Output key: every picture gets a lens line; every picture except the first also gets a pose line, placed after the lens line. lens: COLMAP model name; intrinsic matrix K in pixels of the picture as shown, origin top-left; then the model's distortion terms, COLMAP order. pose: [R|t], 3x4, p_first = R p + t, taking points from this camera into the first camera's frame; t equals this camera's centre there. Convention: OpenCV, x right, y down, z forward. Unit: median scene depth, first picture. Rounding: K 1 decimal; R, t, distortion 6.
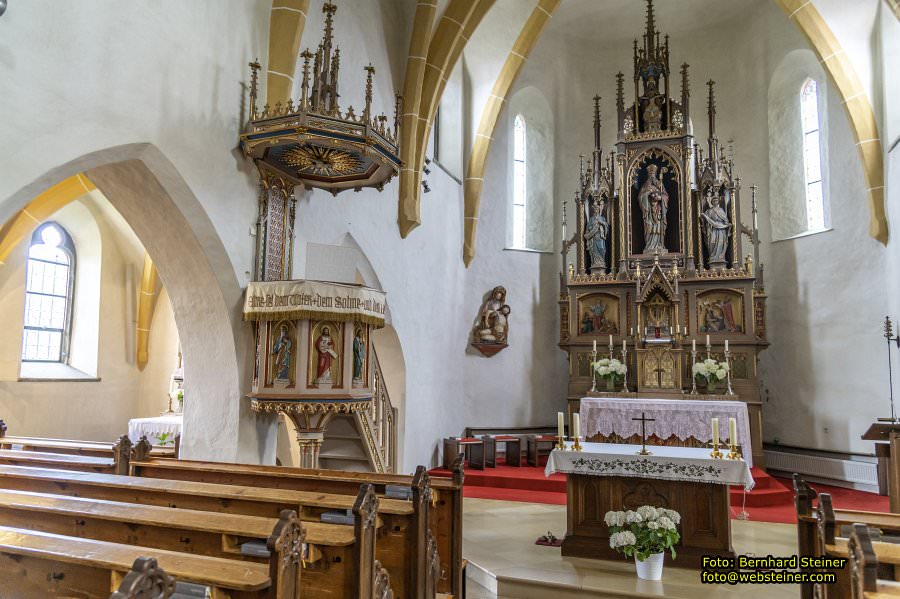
lens RADIAL K [[620.1, 0, 450.1], [0, 620.1, 299.8], [0, 0, 1]] dist [0.012333, -0.000012]
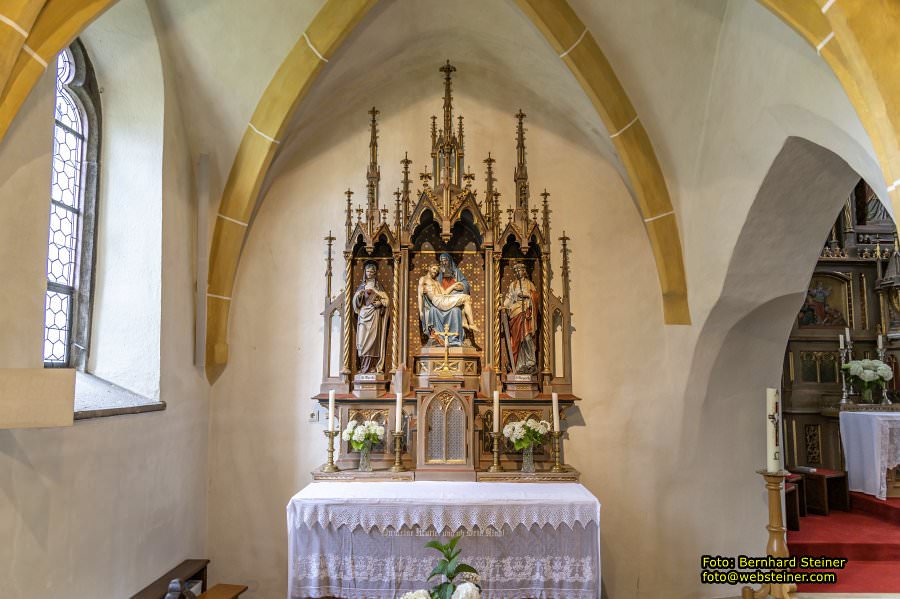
lens RADIAL K [[620.1, 0, 450.0], [0, 620.1, 300.2], [0, 0, 1]] dist [0.012333, -0.000012]
pose [[0.935165, 0.034880, 0.352491, -0.529833], [-0.037795, 0.999285, 0.001390, 0.045431], [-0.352191, -0.014622, 0.935814, 0.519975]]
